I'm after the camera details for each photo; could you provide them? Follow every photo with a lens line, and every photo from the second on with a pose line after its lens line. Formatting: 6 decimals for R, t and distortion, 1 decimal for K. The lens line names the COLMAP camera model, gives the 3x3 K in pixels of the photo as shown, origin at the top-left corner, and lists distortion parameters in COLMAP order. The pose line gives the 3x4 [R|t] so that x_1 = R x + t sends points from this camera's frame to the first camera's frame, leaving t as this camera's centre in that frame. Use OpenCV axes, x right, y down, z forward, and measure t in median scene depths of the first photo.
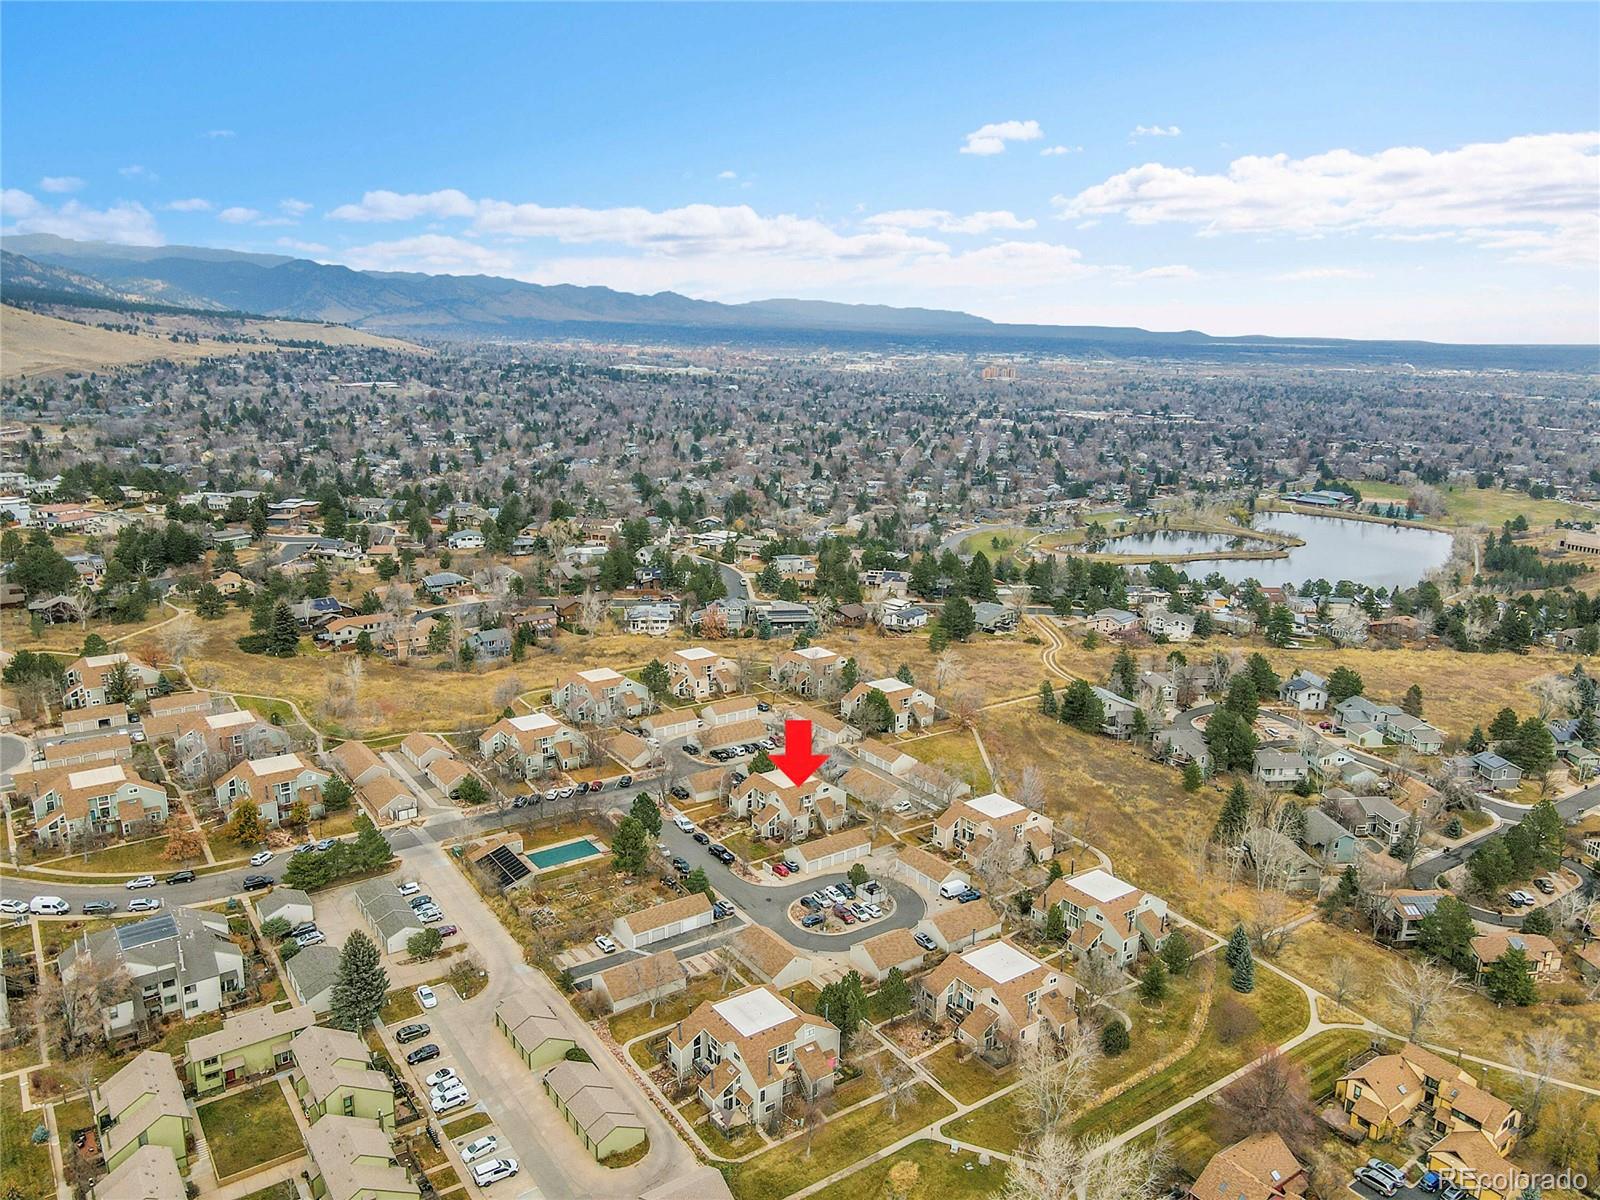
lens RADIAL K [[1181.2, 0, 800.0], [0, 1181.2, 600.0], [0, 0, 1]] dist [0.003995, 0.012724]
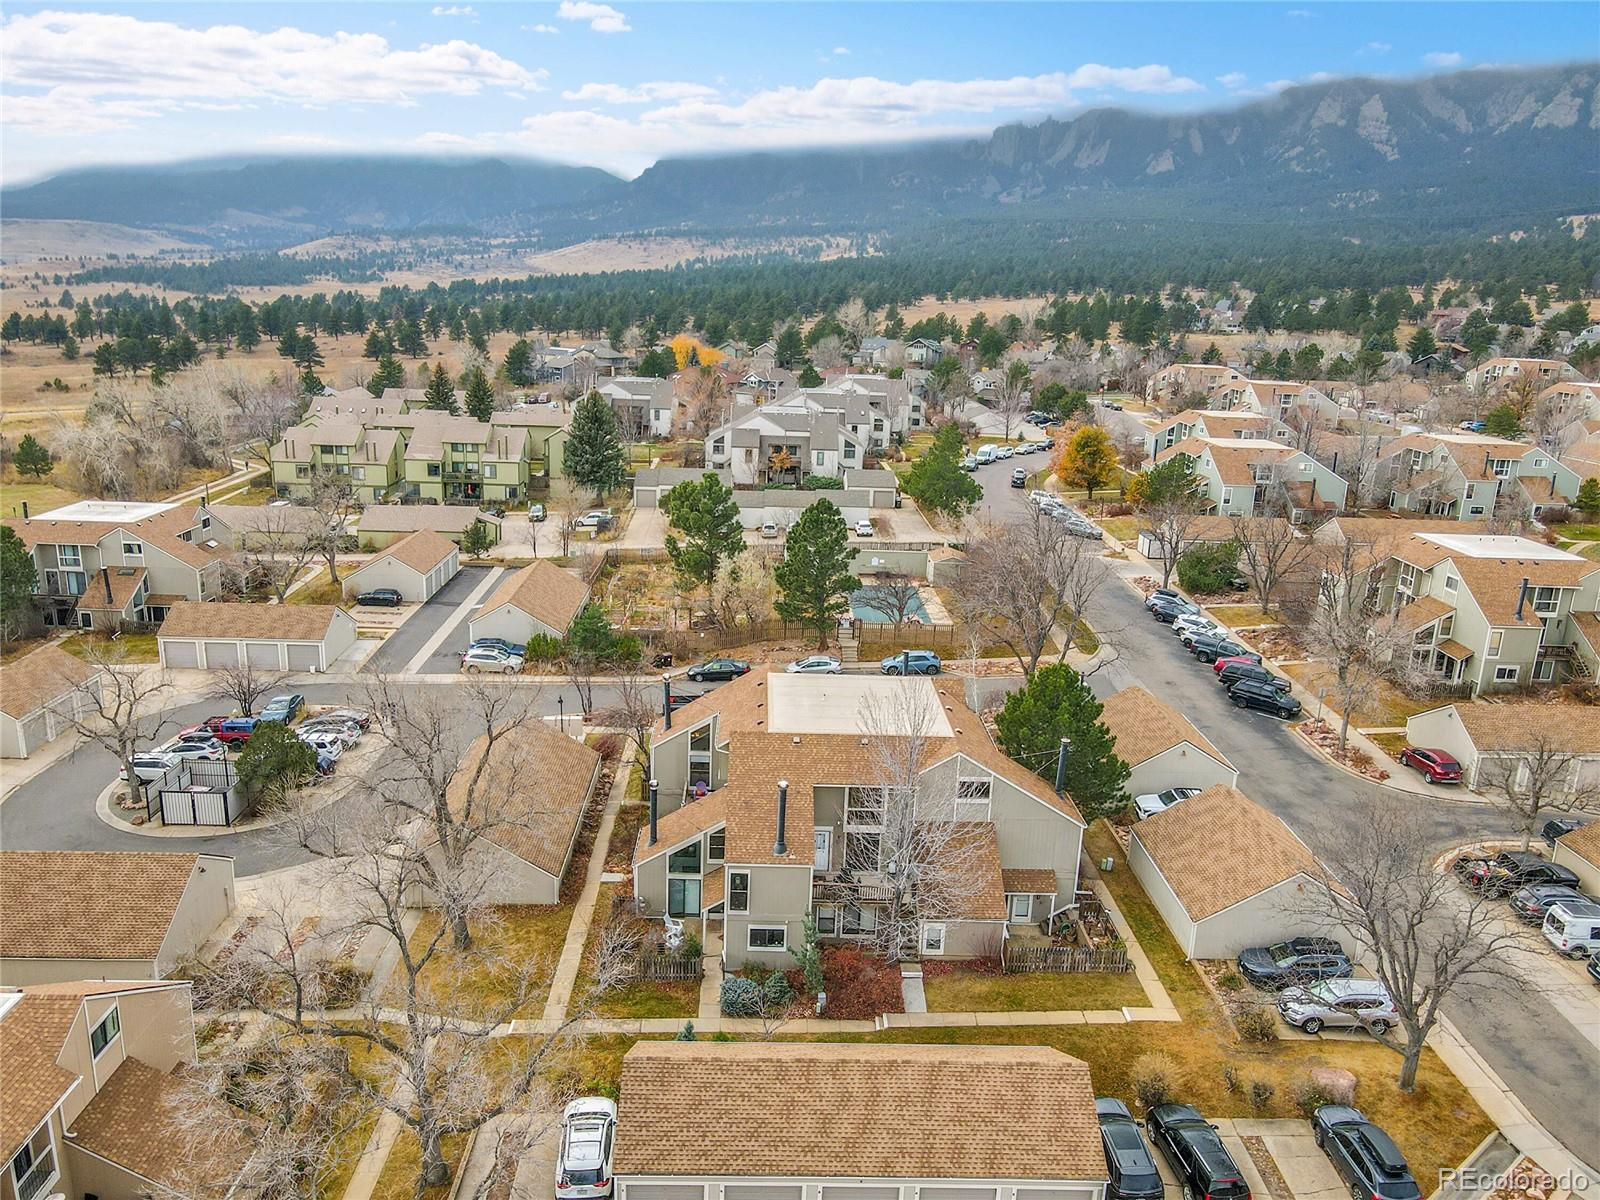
lens RADIAL K [[1181.2, 0, 800.0], [0, 1181.2, 600.0], [0, 0, 1]] dist [0.003995, 0.012724]
pose [[-0.560910, 0.174393, -0.809300, 0.157074], [-0.244461, 0.899081, 0.363170, 0.036993], [0.790960, 0.401548, -0.461672, 0.906919]]
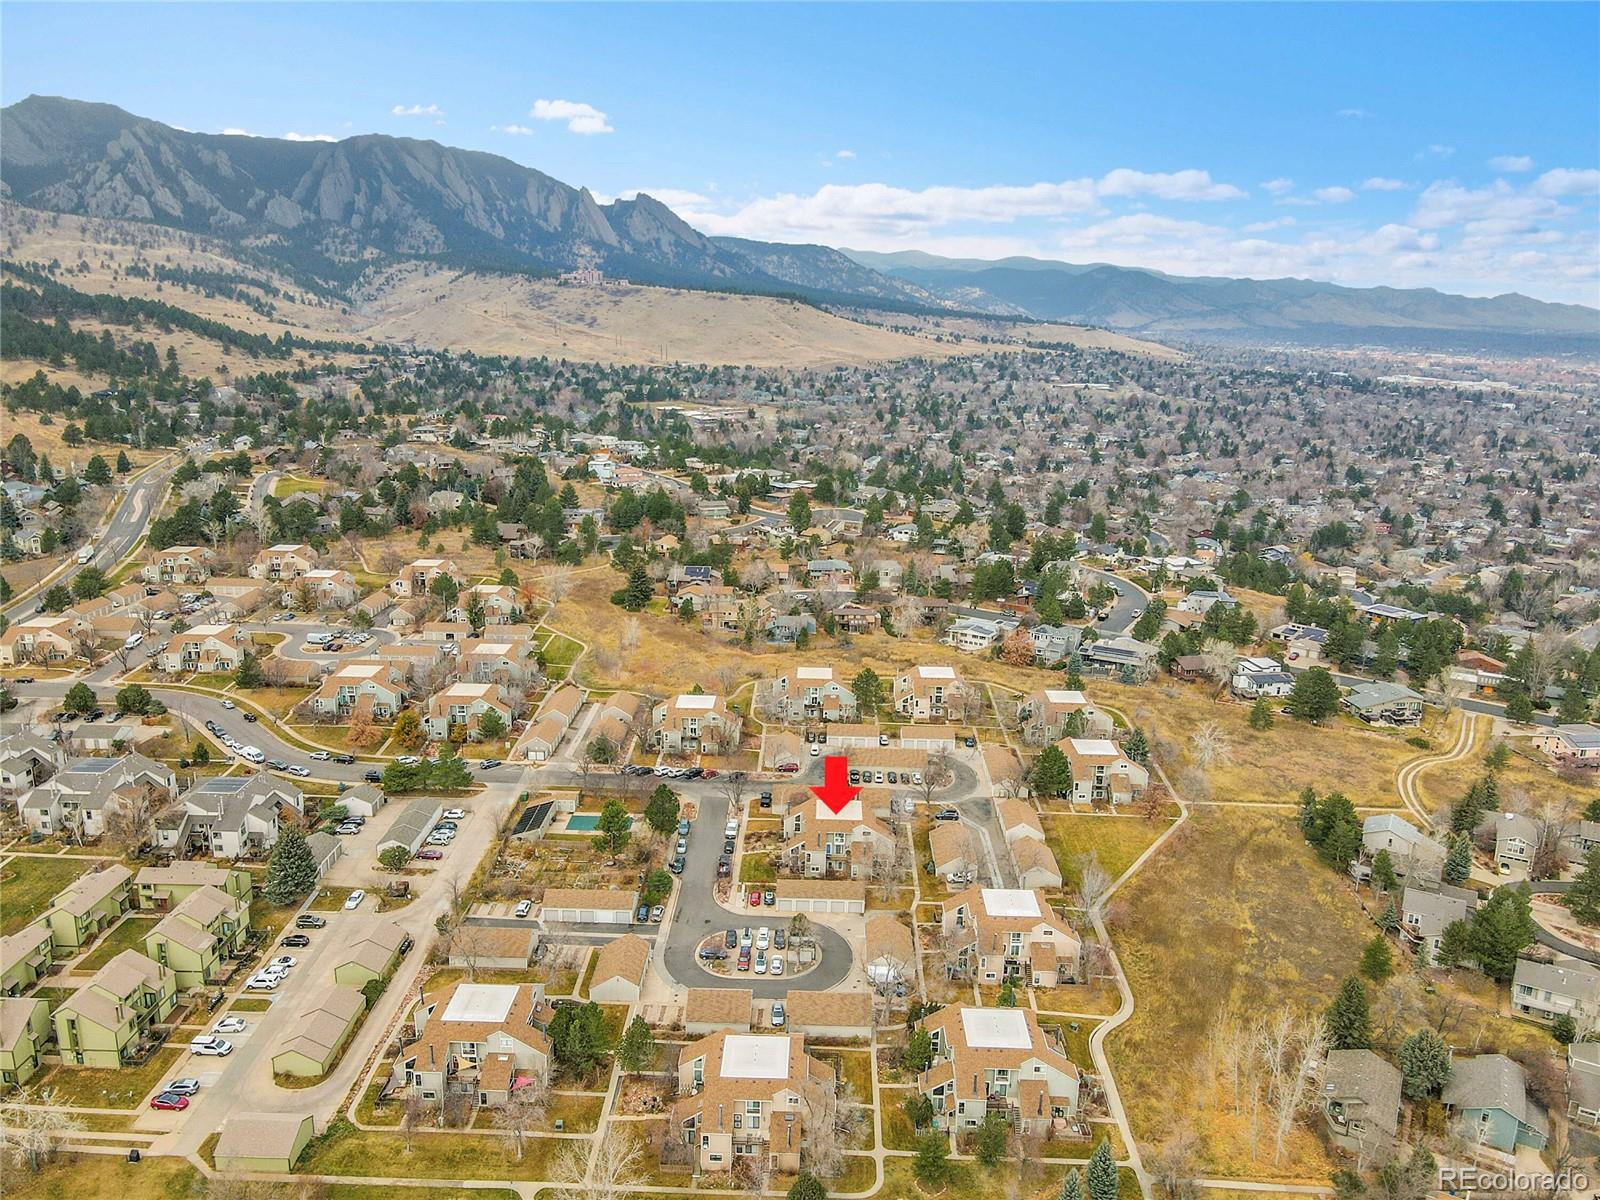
lens RADIAL K [[1181.2, 0, 800.0], [0, 1181.2, 600.0], [0, 0, 1]] dist [0.003995, 0.012724]
pose [[0.797783, 0.144712, -0.585321, 0.399189], [-0.147056, 0.988155, 0.043871, -0.039791], [0.584736, 0.051075, 0.809614, 0.187230]]
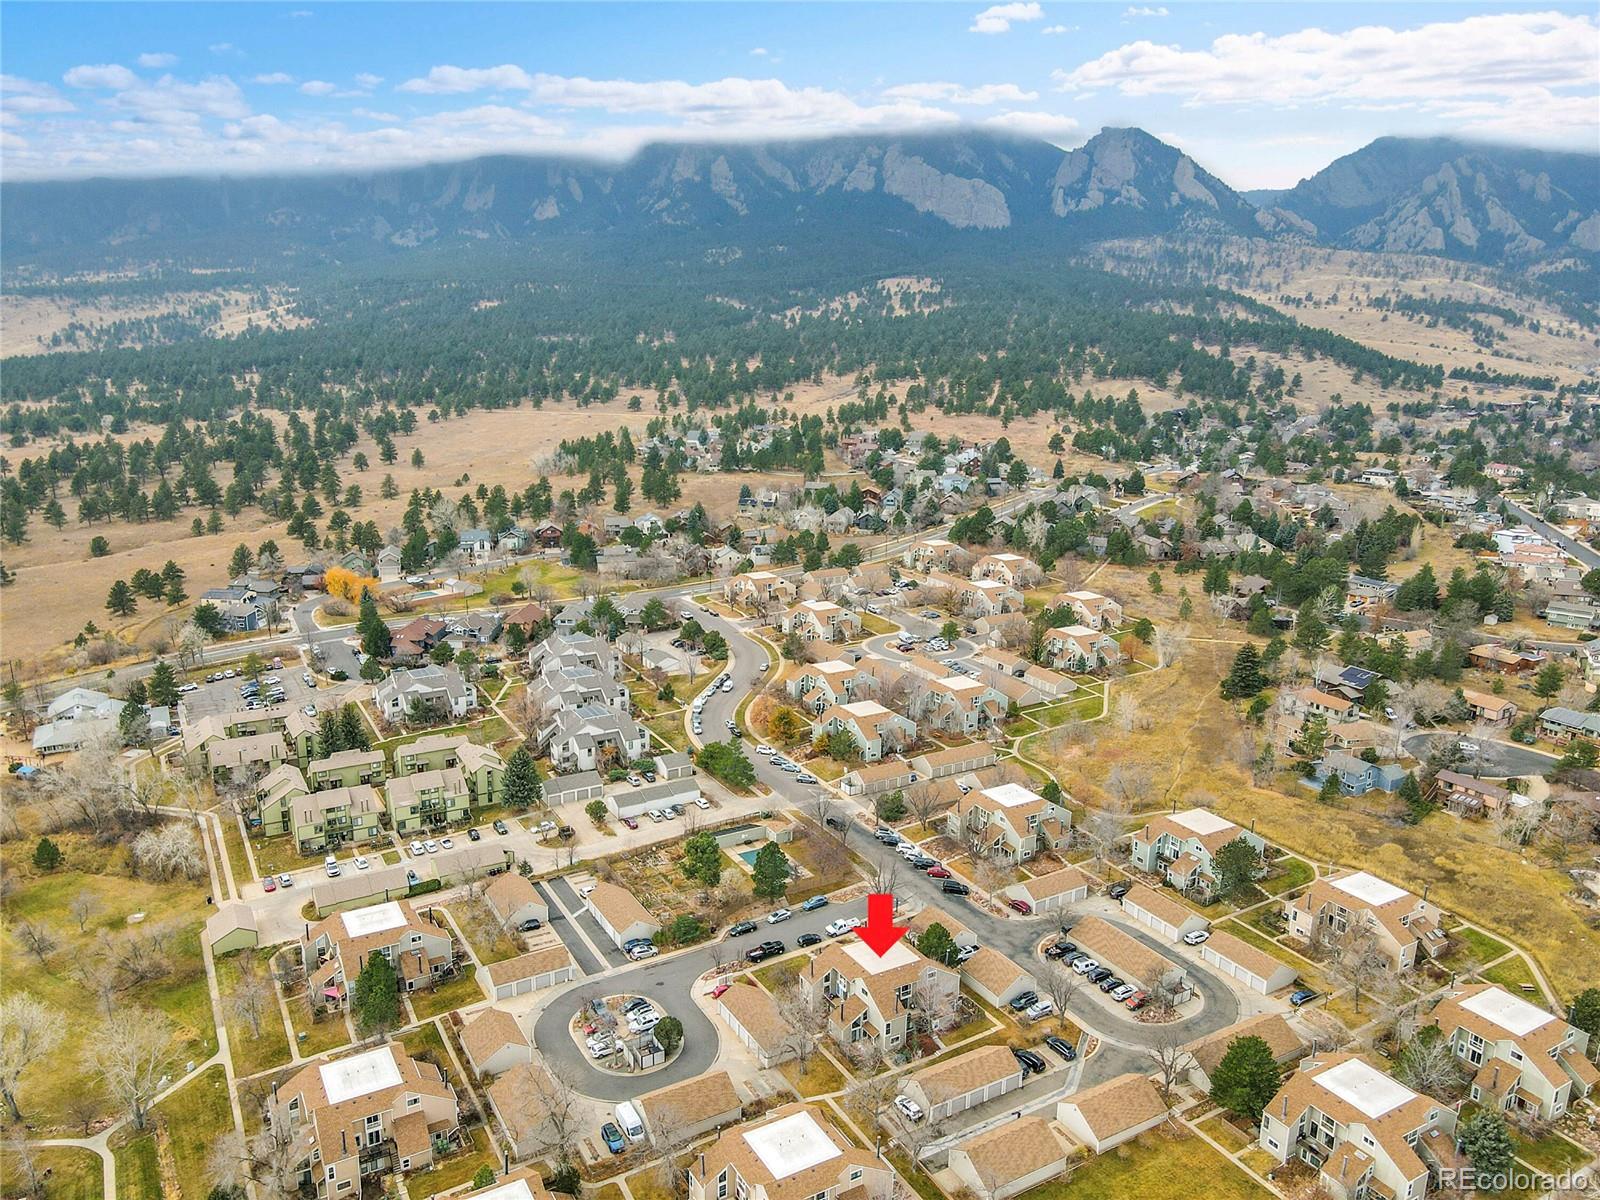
lens RADIAL K [[1181.2, 0, 800.0], [0, 1181.2, 600.0], [0, 0, 1]] dist [0.003995, 0.012724]
pose [[-0.098311, 0.218716, -0.970824, 0.541863], [-0.252887, 0.938035, 0.236937, -0.178162], [0.962488, 0.268802, -0.036908, 0.762199]]
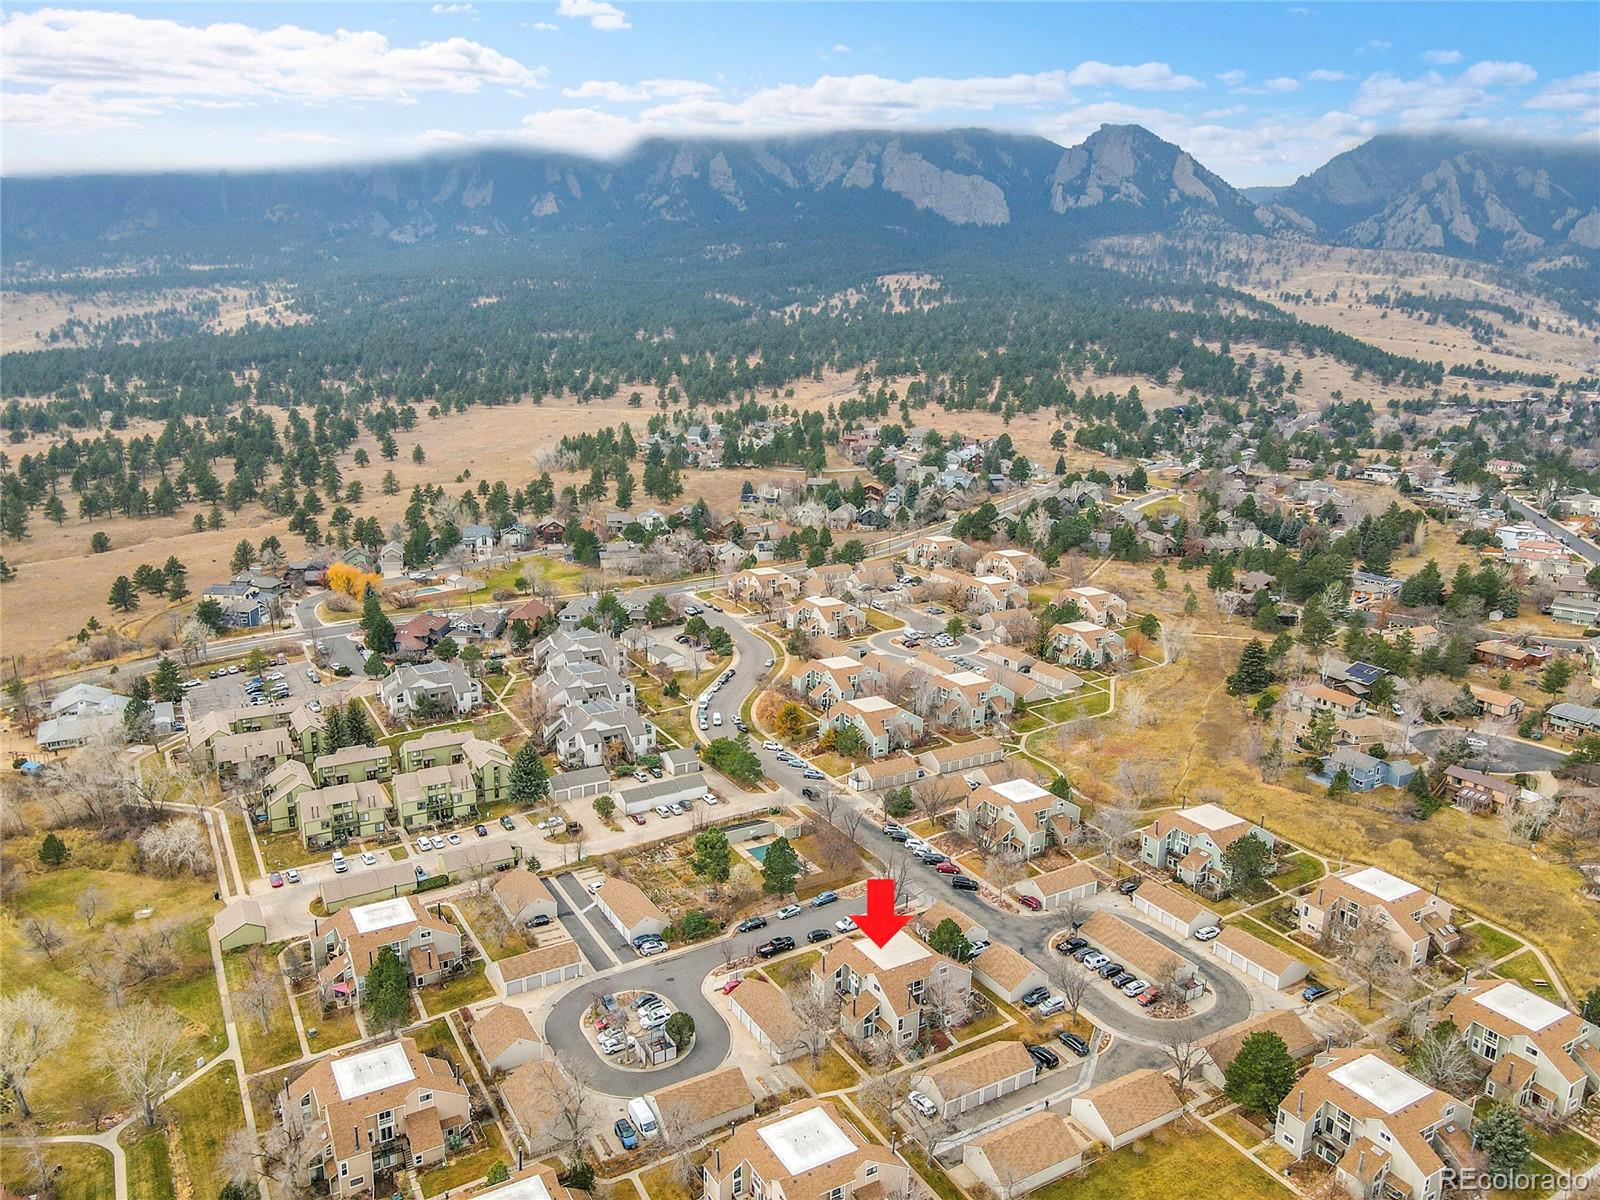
lens RADIAL K [[1181.2, 0, 800.0], [0, 1181.2, 600.0], [0, 0, 1]] dist [0.003995, 0.012724]
pose [[-0.096666, 0.221062, -0.970457, 0.540577], [-0.253546, 0.937388, 0.238784, -0.174590], [0.962481, 0.269138, -0.034564, 0.755804]]
